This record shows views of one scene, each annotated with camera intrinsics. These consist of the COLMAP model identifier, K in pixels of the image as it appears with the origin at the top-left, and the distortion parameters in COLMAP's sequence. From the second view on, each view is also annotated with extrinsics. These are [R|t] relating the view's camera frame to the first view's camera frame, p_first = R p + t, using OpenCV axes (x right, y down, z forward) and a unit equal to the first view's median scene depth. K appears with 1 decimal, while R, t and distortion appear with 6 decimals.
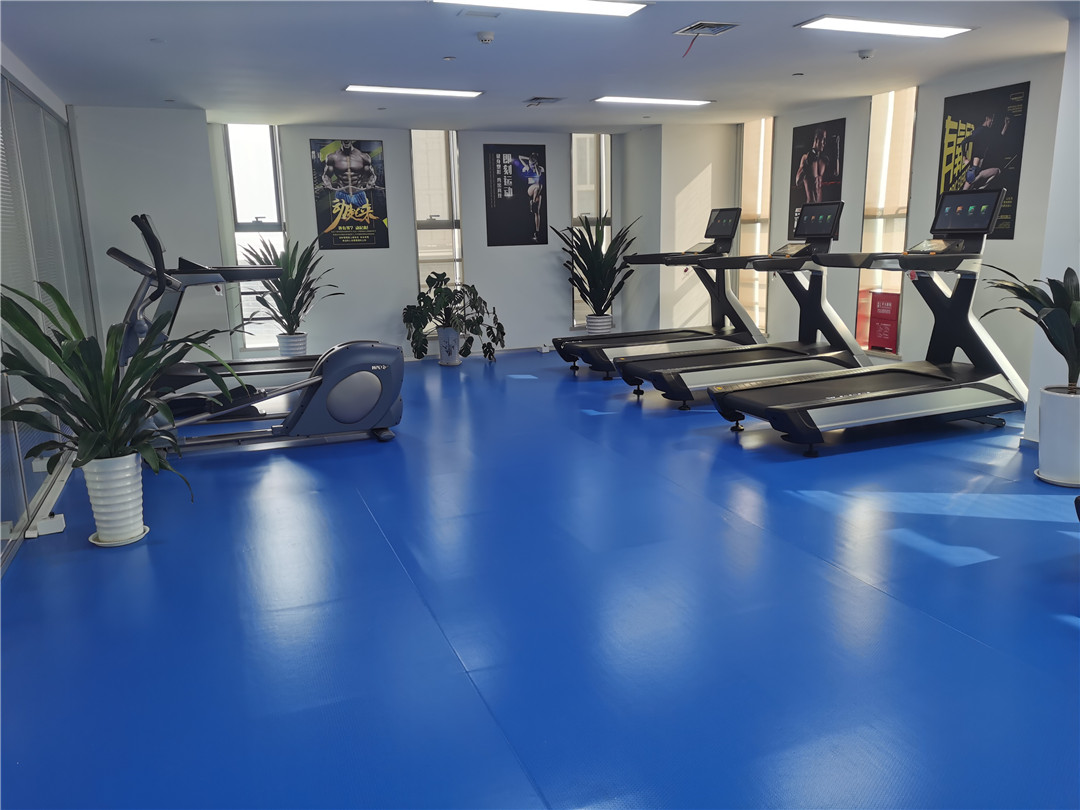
lens RADIAL K [[881.8, 0, 500.6], [0, 881.8, 403.6], [0, 0, 1]] dist [0.057802, -0.041598]
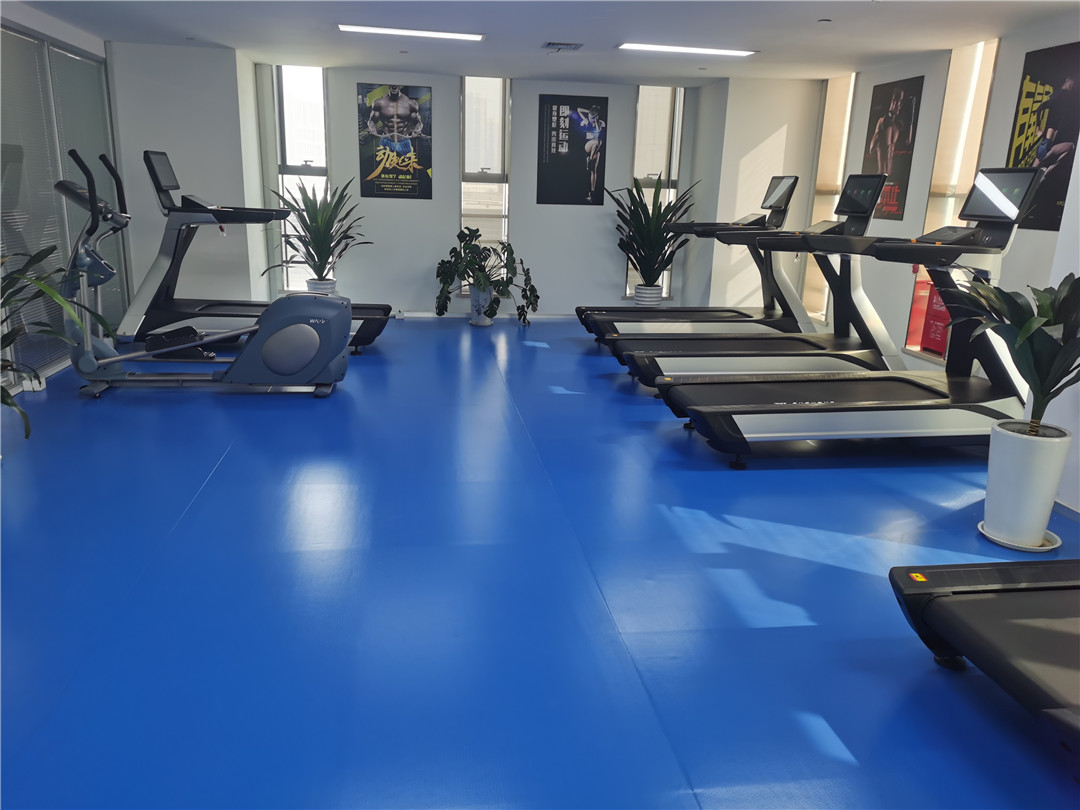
lens RADIAL K [[854.8, 0, 584.6], [0, 854.8, 402.5], [0, 0, 1]] dist [0.050128, -0.042543]
pose [[0.968342, 0.110342, -0.223918, 0.286192], [-0.098021, 0.993030, 0.065447, -0.033280], [0.229579, -0.041427, 0.972408, 0.112969]]
